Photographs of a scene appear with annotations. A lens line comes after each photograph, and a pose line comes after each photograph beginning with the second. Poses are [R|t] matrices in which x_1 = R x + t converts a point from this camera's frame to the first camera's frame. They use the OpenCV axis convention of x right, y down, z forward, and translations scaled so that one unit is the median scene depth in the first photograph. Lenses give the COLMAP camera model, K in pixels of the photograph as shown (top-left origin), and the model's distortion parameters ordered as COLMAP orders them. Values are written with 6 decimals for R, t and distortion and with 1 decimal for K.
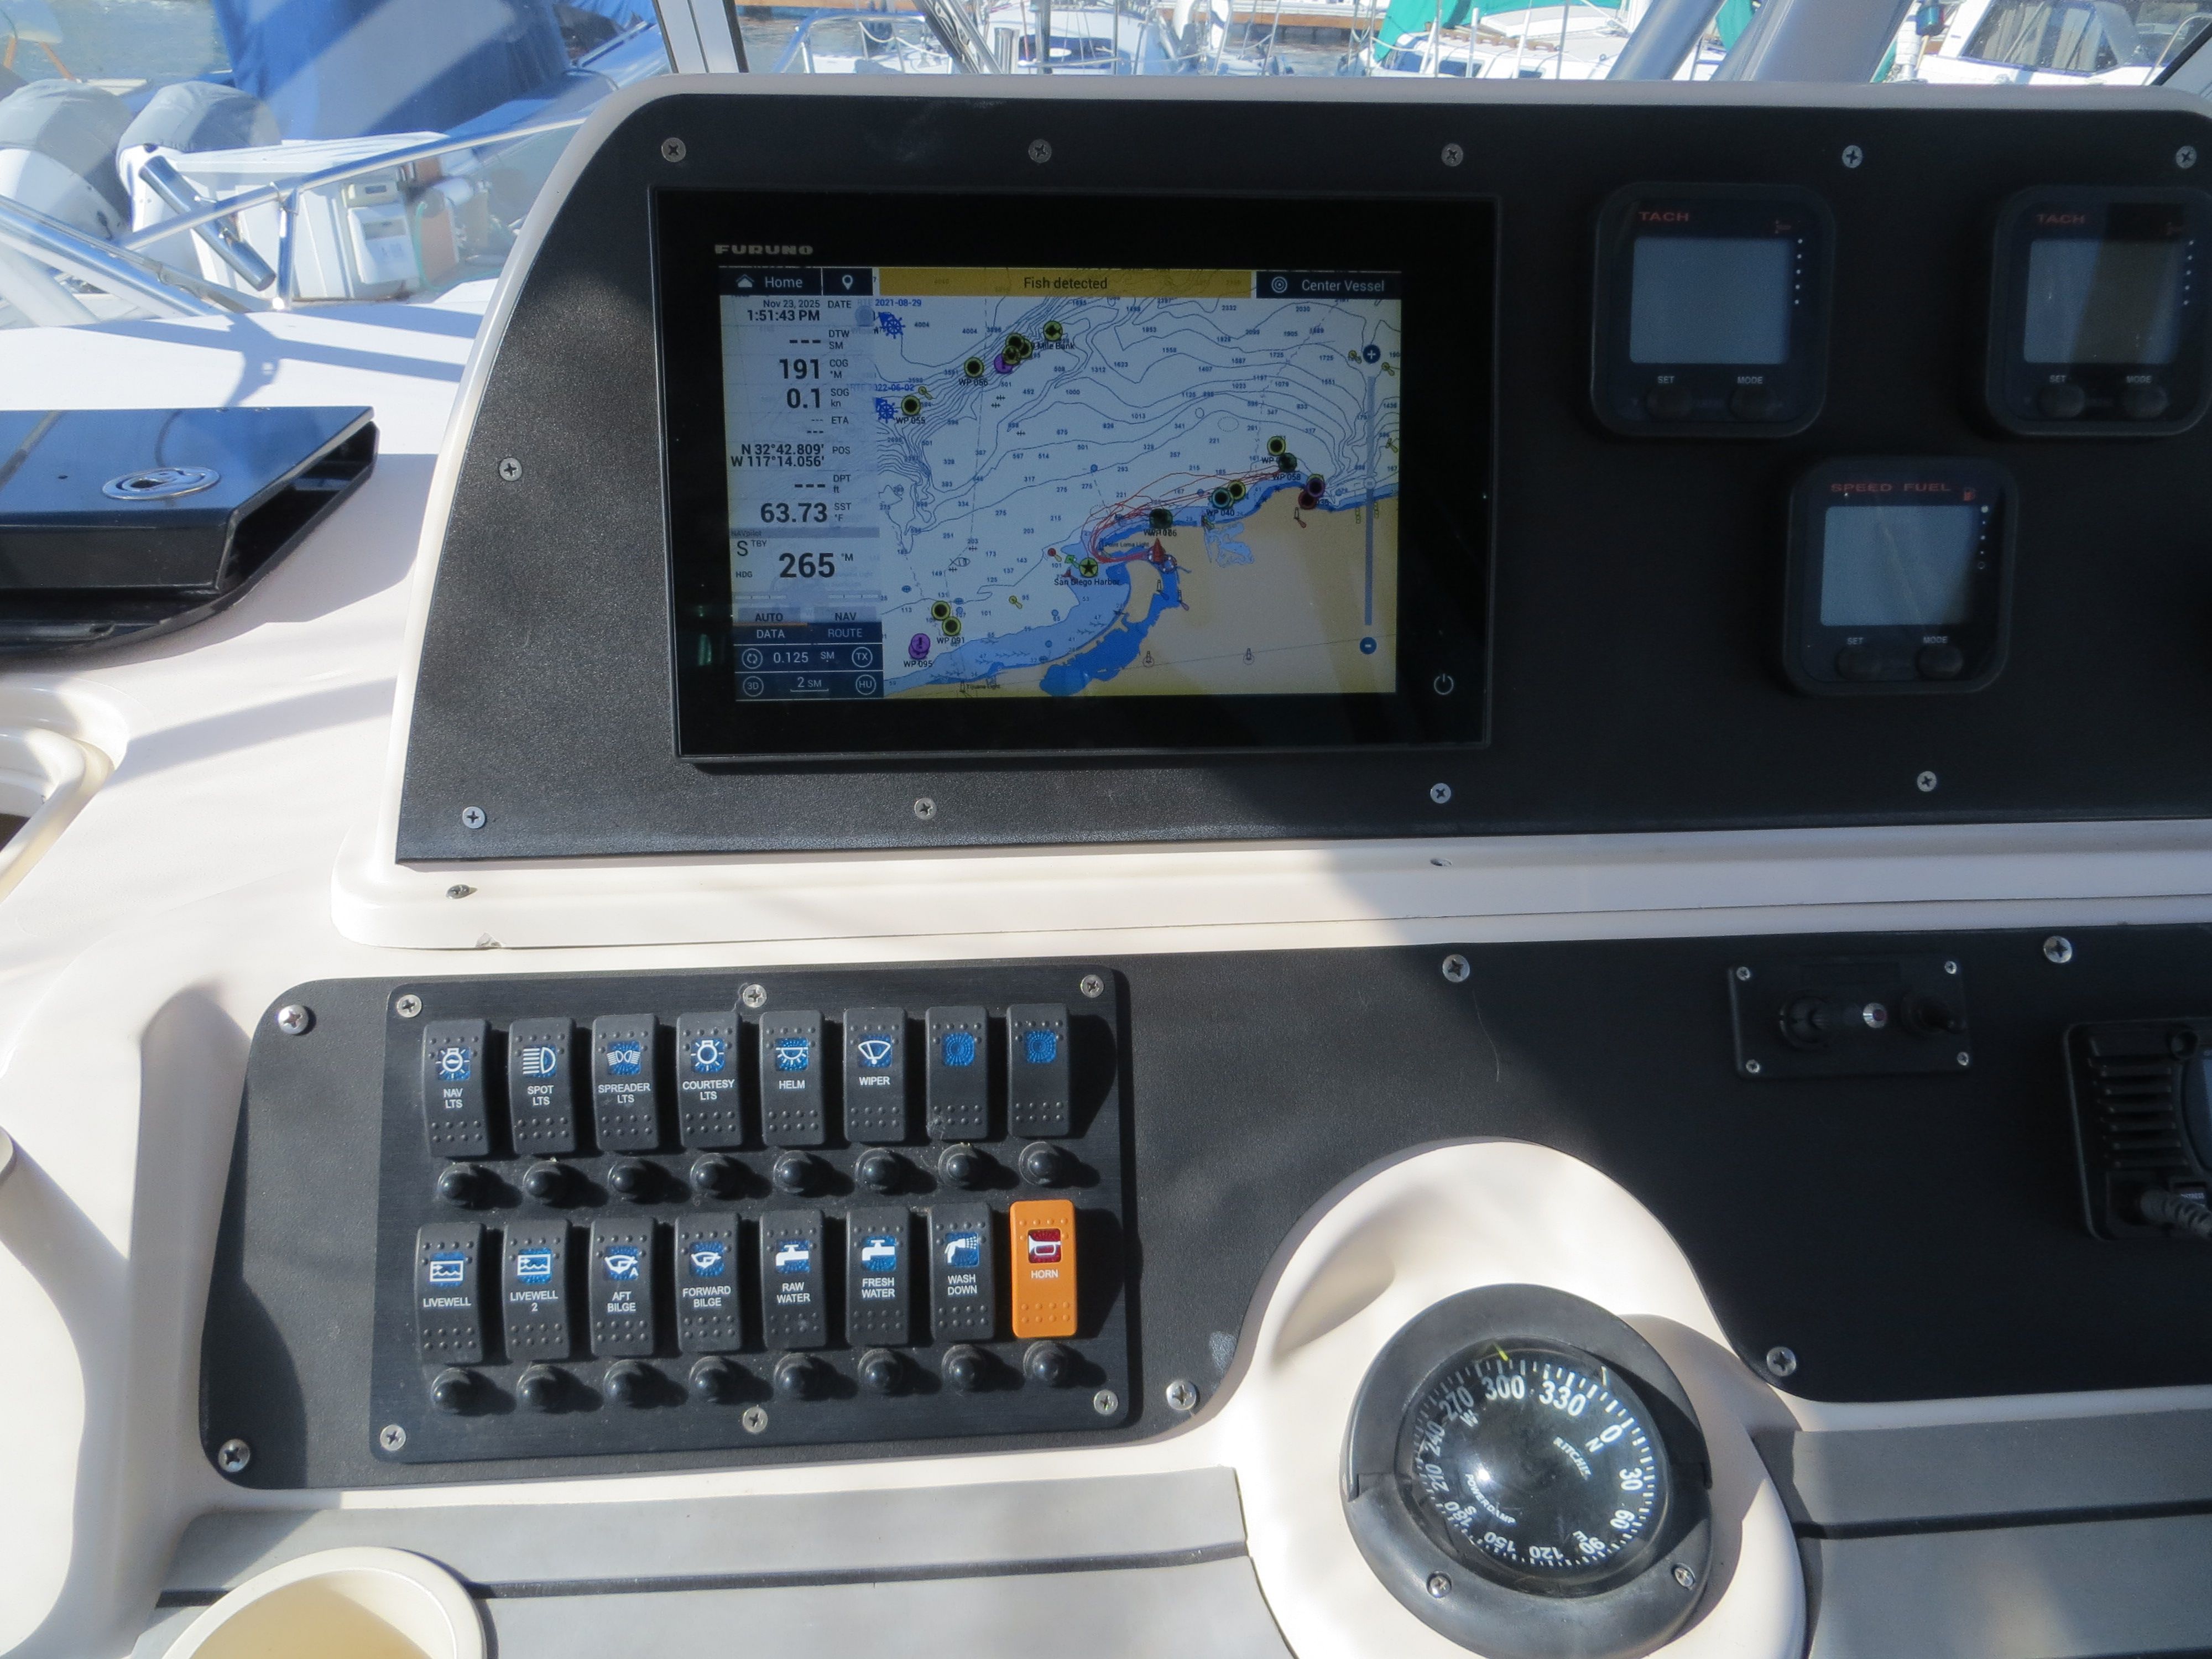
lens RADIAL K [[1644.7, 0, 1106.0], [0, 1644.7, 829.5], [0, 0, 1]] dist [-0.017654, 0.008411]
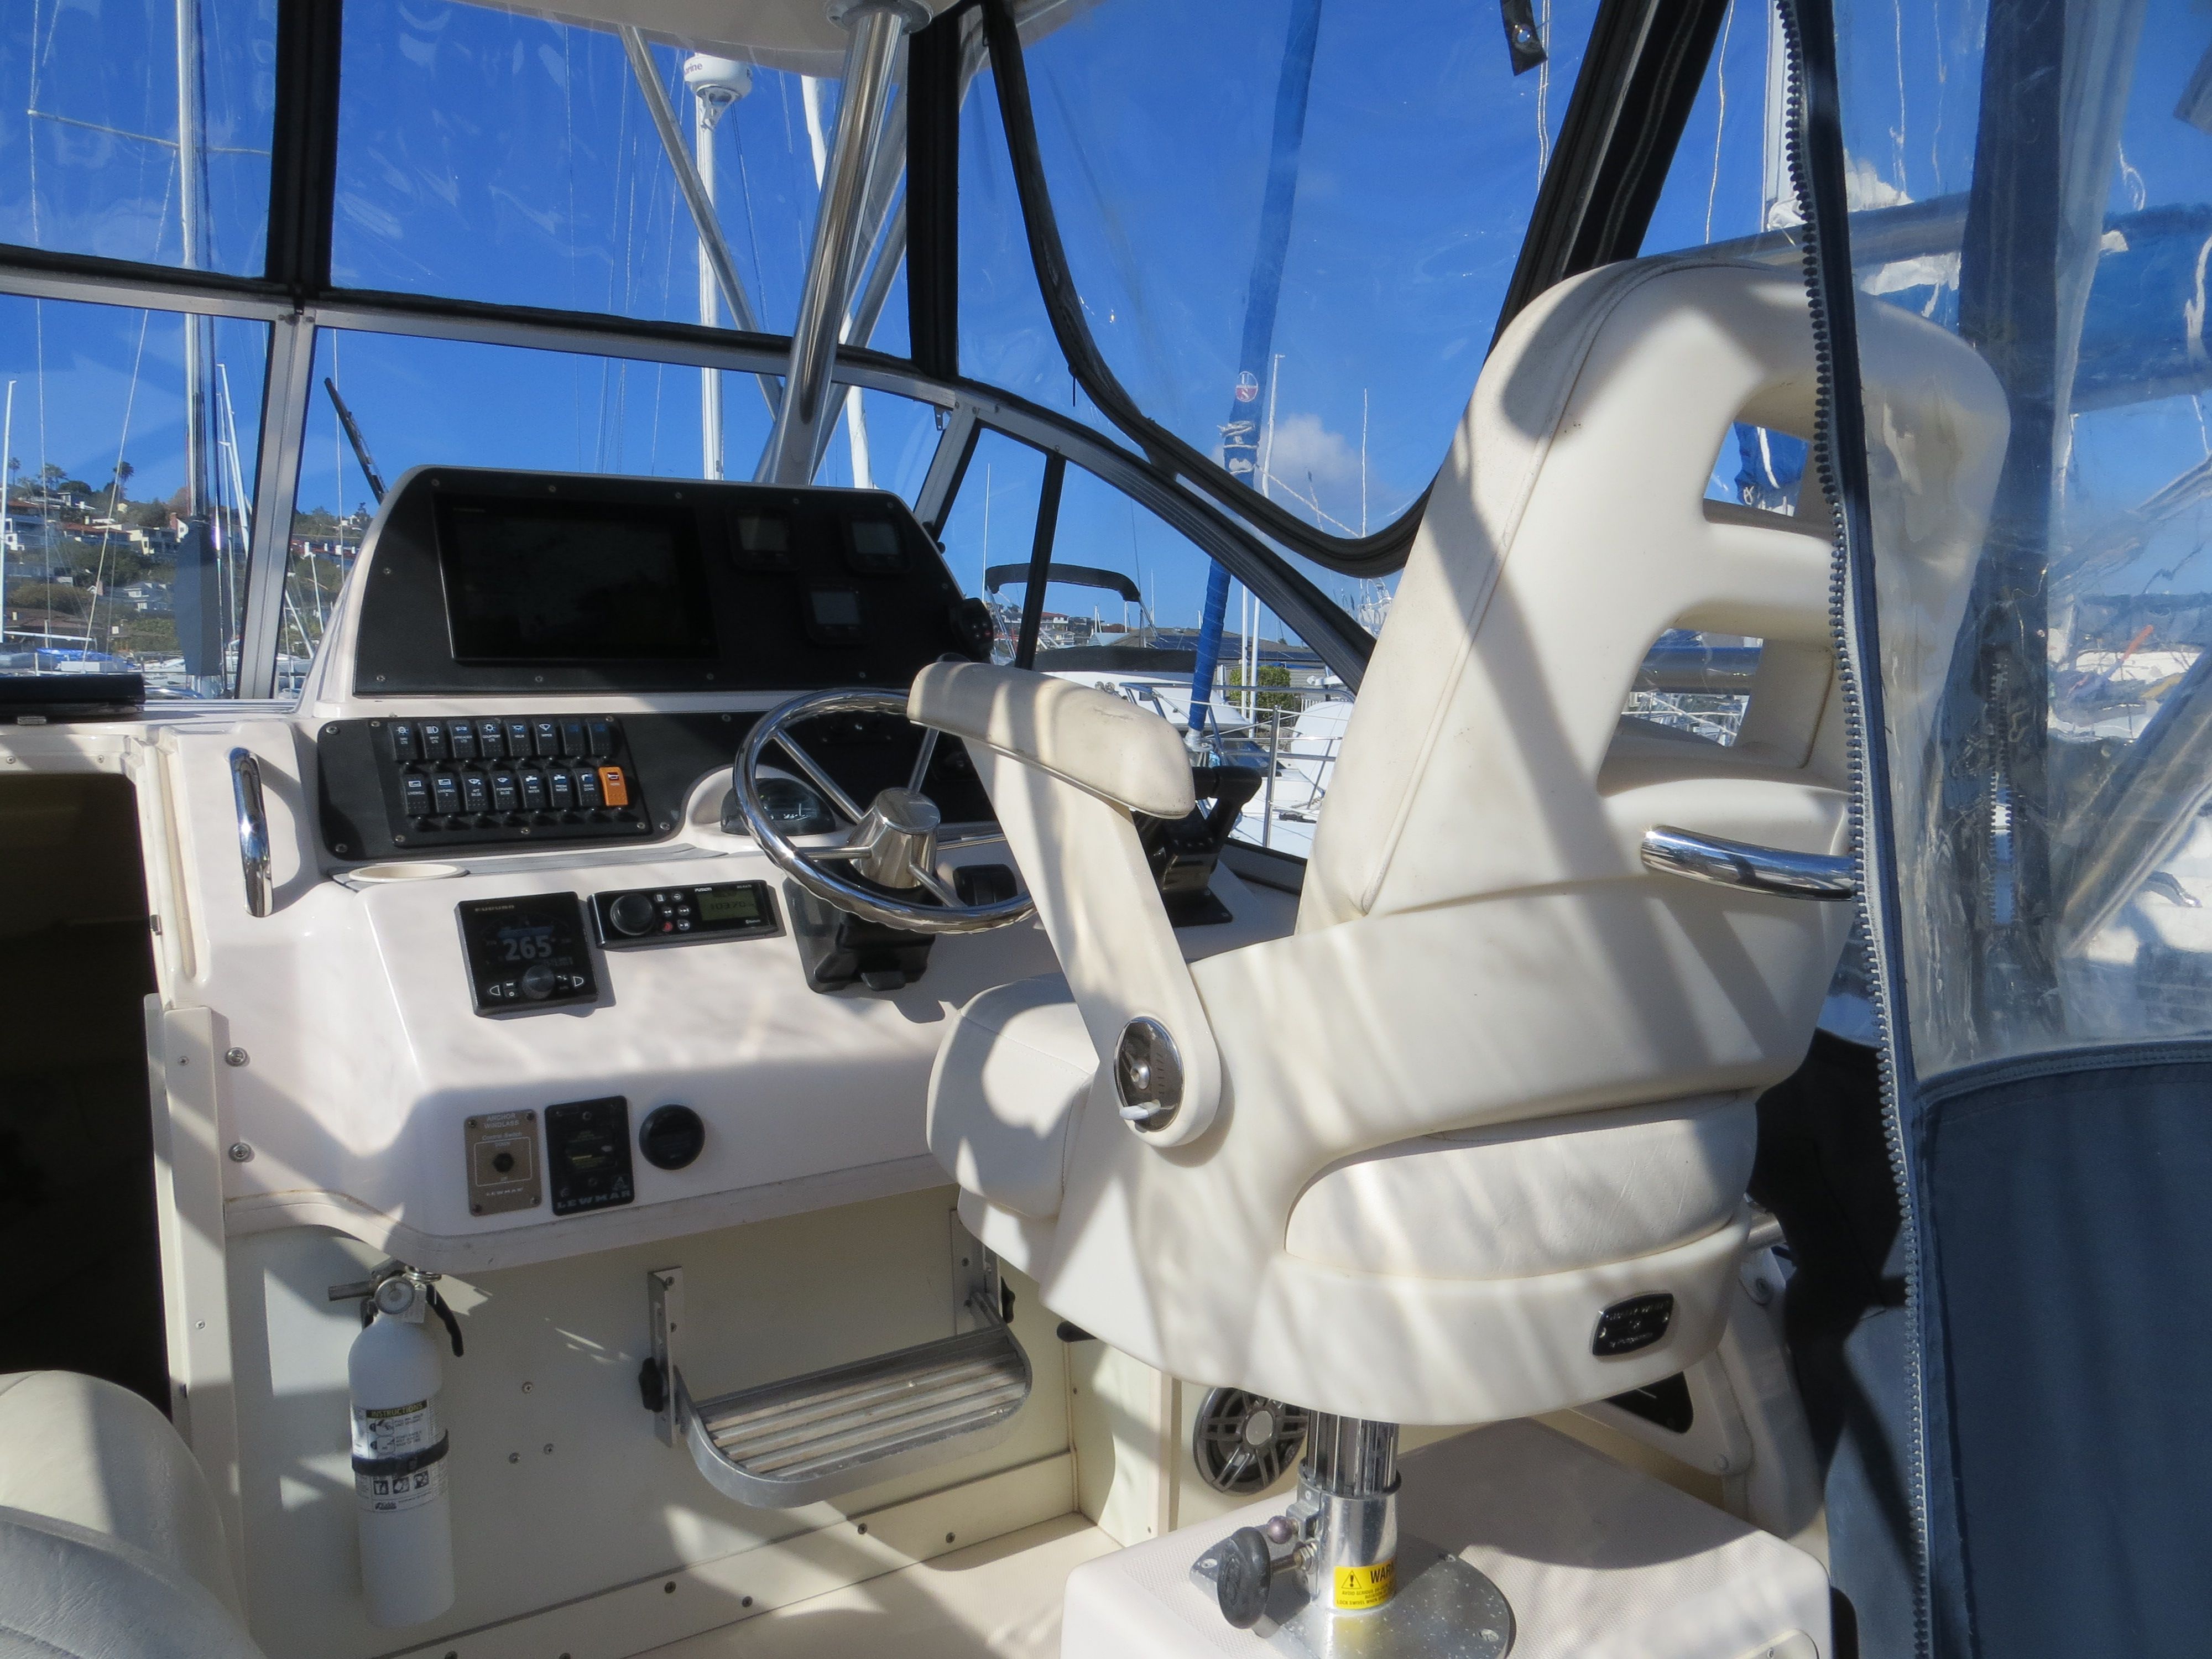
lens RADIAL K [[1678.8, 0, 1106.0], [0, 1678.8, 829.5], [0, 0, 1]] dist [-0.025419, 0.001252]
pose [[0.871337, -0.076588, 0.484670, -0.746561], [0.277086, 0.891986, -0.357190, 1.686421], [-0.404963, 0.445528, 0.798442, -1.798858]]
